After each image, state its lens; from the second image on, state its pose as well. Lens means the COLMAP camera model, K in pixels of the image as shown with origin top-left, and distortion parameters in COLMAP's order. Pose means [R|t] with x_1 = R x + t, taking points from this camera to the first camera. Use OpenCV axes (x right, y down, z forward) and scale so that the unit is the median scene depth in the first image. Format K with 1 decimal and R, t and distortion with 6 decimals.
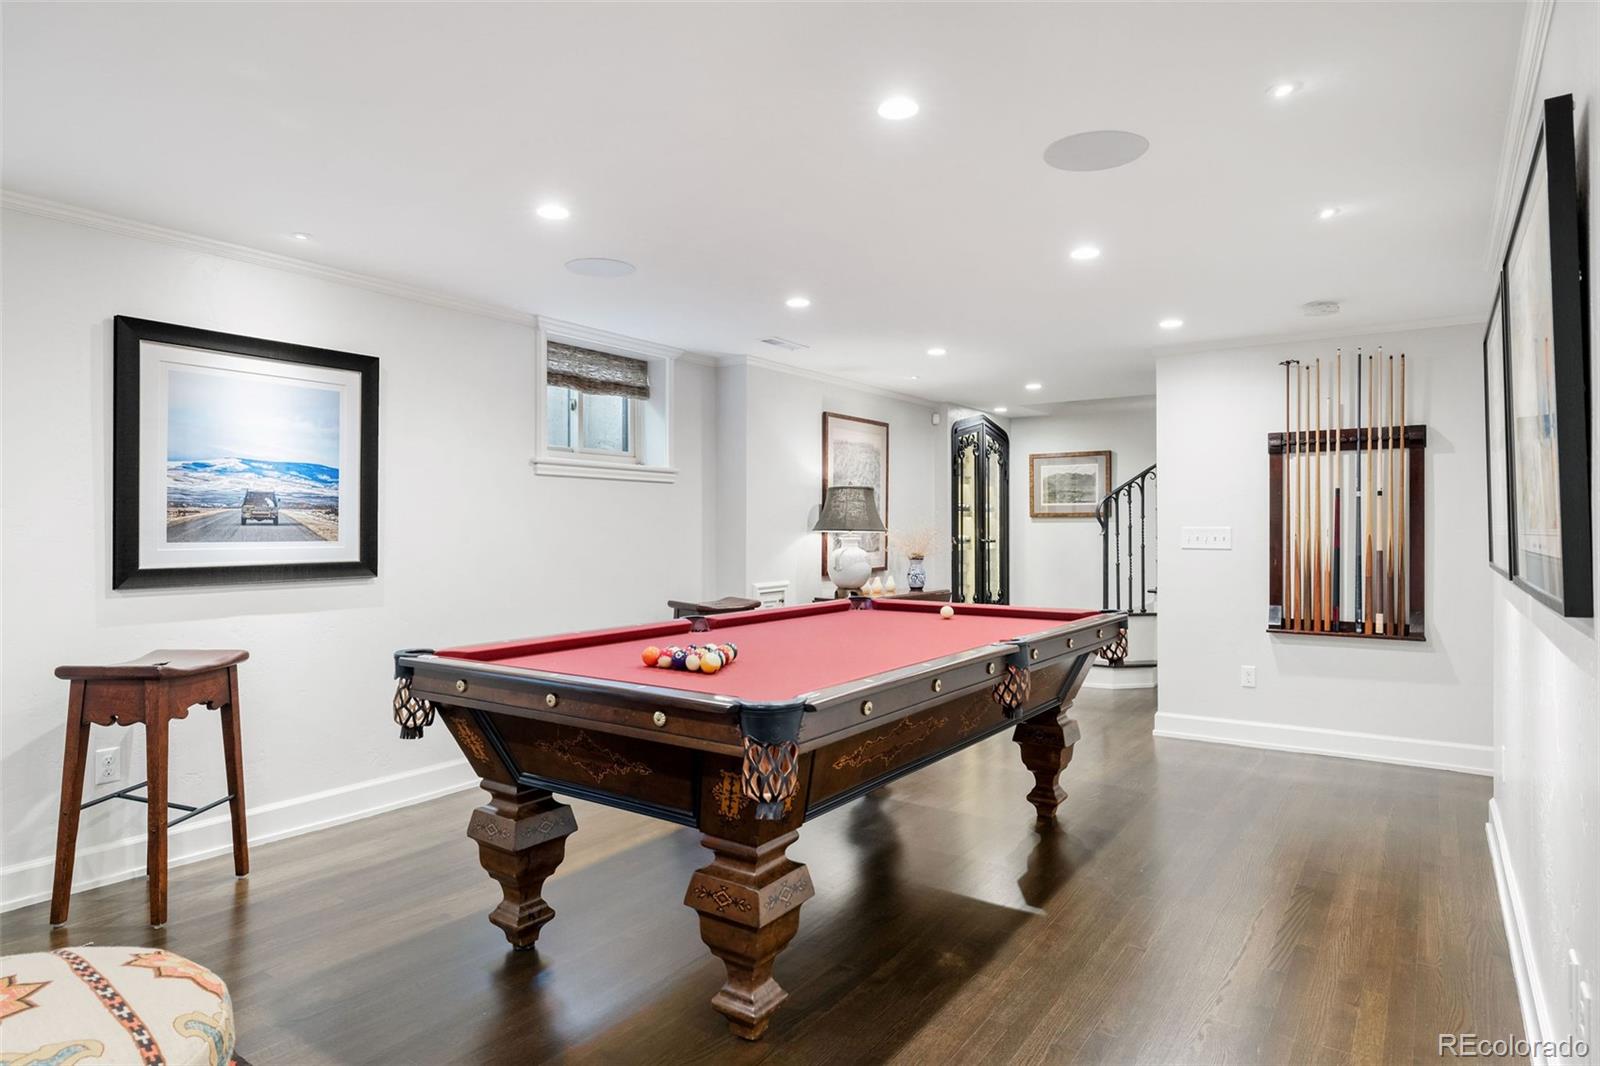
lens RADIAL K [[910.3, 0, 797.6], [0, 910.3, 526.6], [0, 0, 1]] dist [-0.000973, -0.000019]
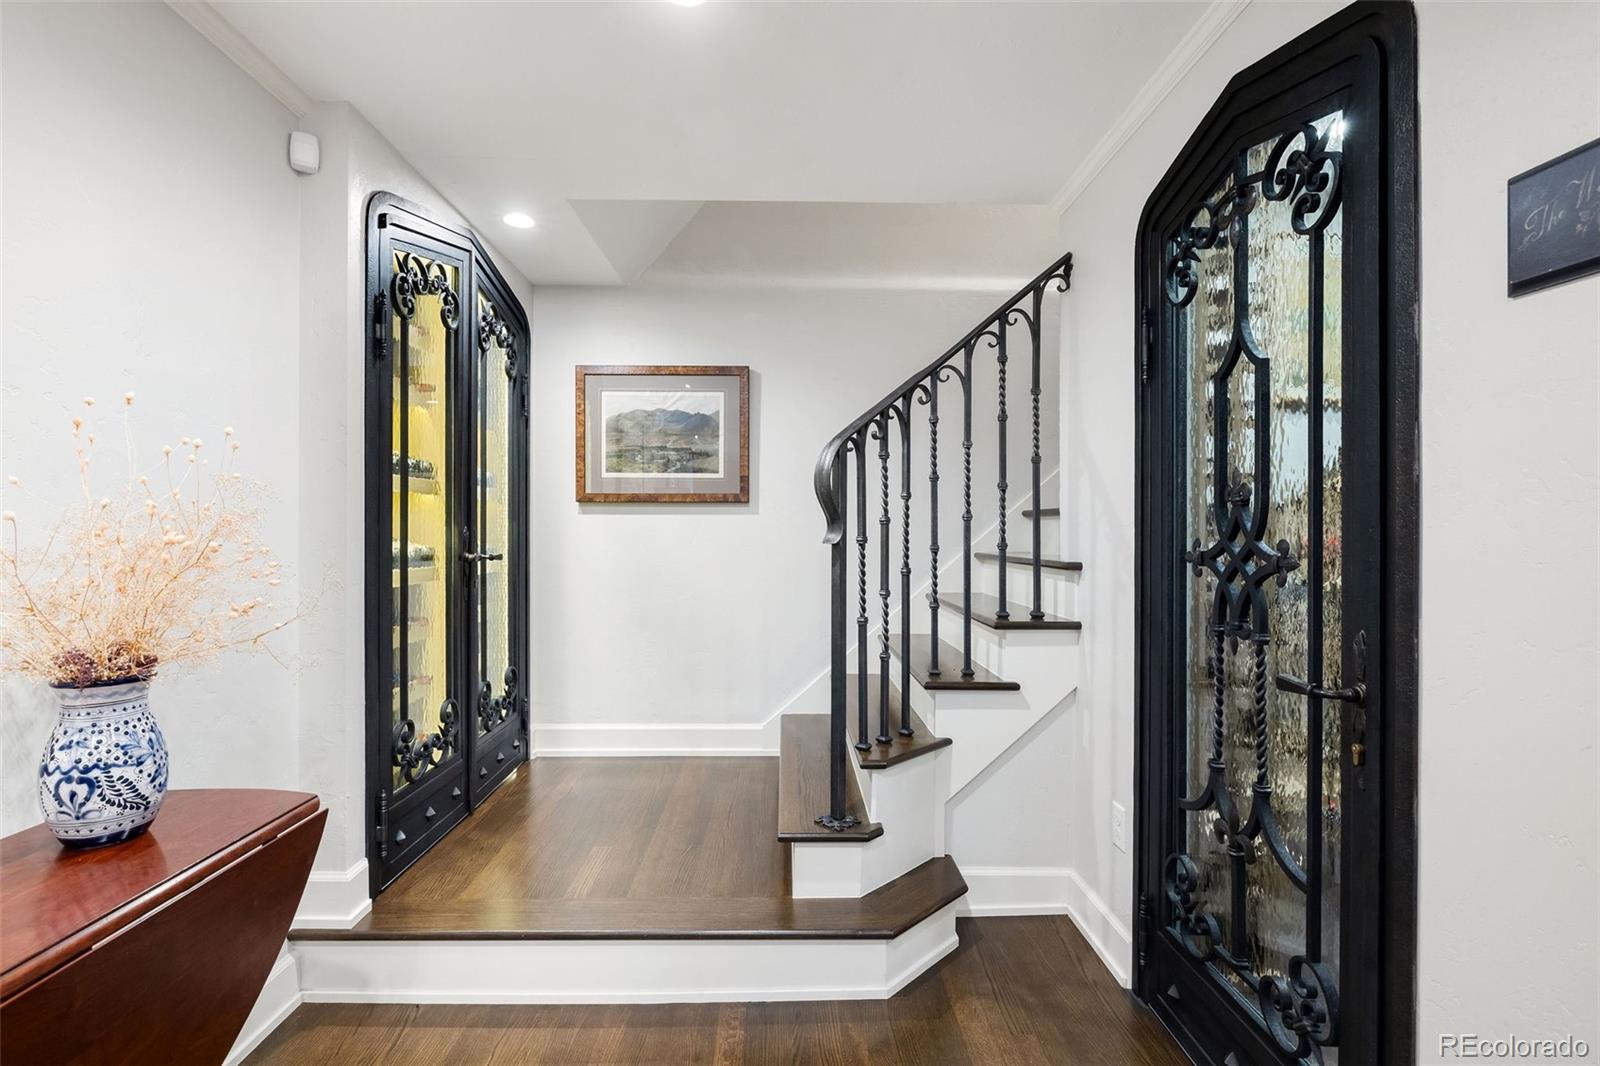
lens RADIAL K [[760.0, 0, 802.5], [0, 760.0, 525.0], [0, 0, 1]] dist [-0.001271, -0.000038]
pose [[0.813010, 0.004638, 0.582231, 0.129113], [-0.004283, 0.999989, -0.001985, 0.001996], [-0.582234, -0.000880, 0.813021, 0.645351]]
